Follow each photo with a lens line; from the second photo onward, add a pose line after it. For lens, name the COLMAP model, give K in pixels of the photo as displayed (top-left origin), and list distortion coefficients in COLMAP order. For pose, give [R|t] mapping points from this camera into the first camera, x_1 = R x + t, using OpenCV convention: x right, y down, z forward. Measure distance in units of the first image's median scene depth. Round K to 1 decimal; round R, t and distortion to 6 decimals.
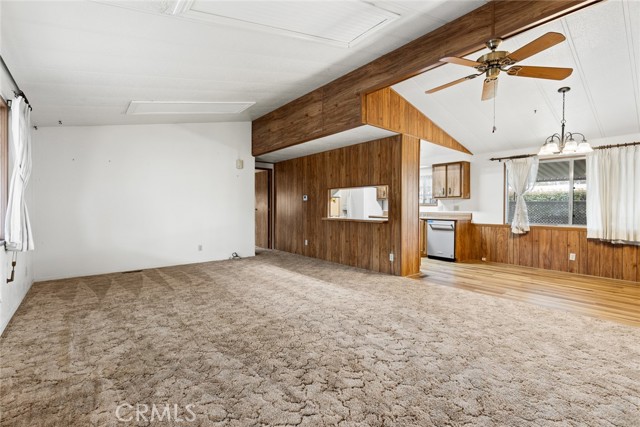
lens RADIAL K [[286.9, 0, 322.0], [0, 286.9, 208.9], [0, 0, 1]] dist [0.004970, -0.000768]
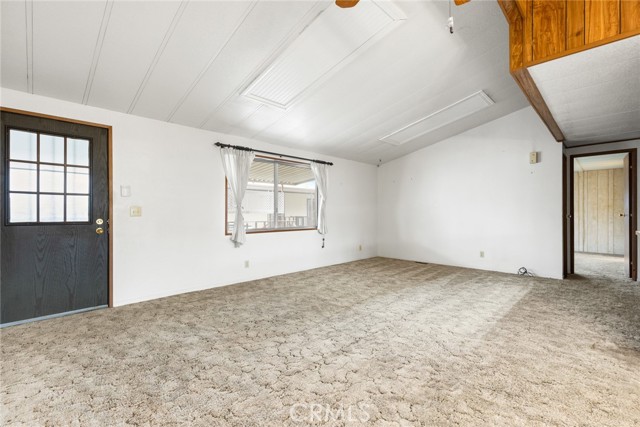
lens RADIAL K [[286.9, 0, 321.7], [0, 286.9, 211.9], [0, 0, 1]] dist [0.004970, -0.000768]
pose [[0.096985, -0.005129, -0.995273, 0.559575], [-0.003478, 0.999979, -0.005492, 0.000524], [0.995280, 0.003995, 0.096965, 0.428718]]
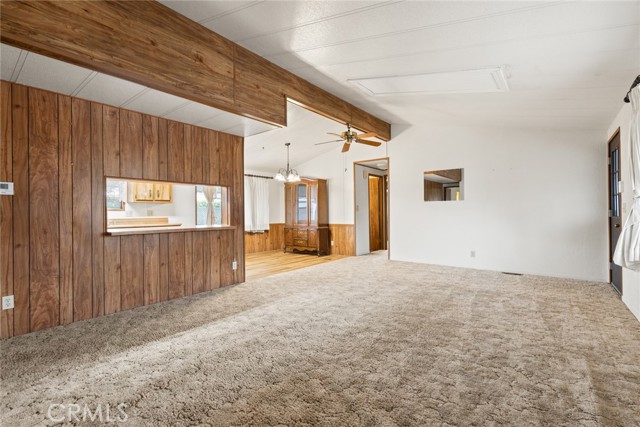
lens RADIAL K [[286.9, 0, 320.7], [0, 286.9, 211.5], [0, 0, 1]] dist [0.004970, -0.000768]
pose [[-0.189678, 0.000286, 0.981846, -0.683072], [0.012992, 0.999913, 0.002219, -0.003718], [-0.981760, 0.013177, -0.189665, 0.853146]]
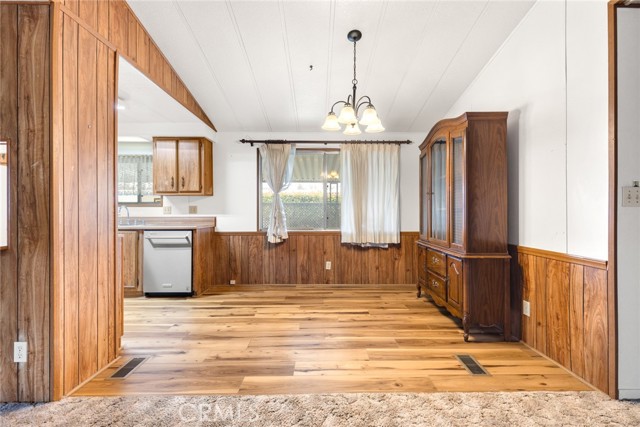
lens RADIAL K [[286.9, 0, 321.6], [0, 286.9, 210.7], [0, 0, 1]] dist [0.004970, -0.000768]
pose [[0.634408, -0.006431, 0.772972, 0.193997], [0.007353, 0.999970, 0.002284, 0.000177], [-0.772964, 0.004235, 0.634436, 0.470830]]
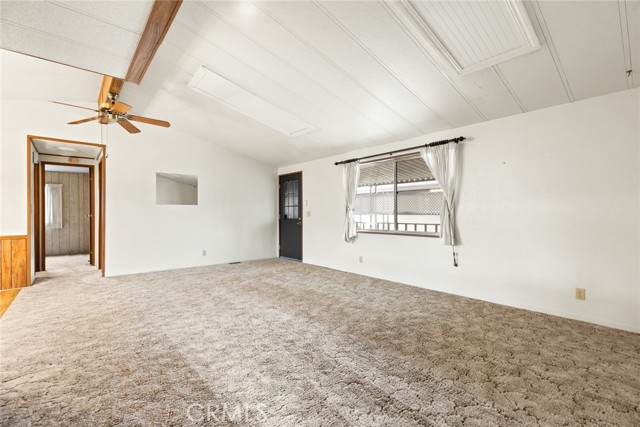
lens RADIAL K [[286.9, 0, 319.1], [0, 286.9, 215.7], [0, 0, 1]] dist [0.004970, -0.000768]
pose [[-0.999985, -0.005523, 0.000188, -0.218462], [-0.005520, 0.999923, 0.011077, -0.008200], [-0.000249, 0.011076, -0.999939, 1.314884]]
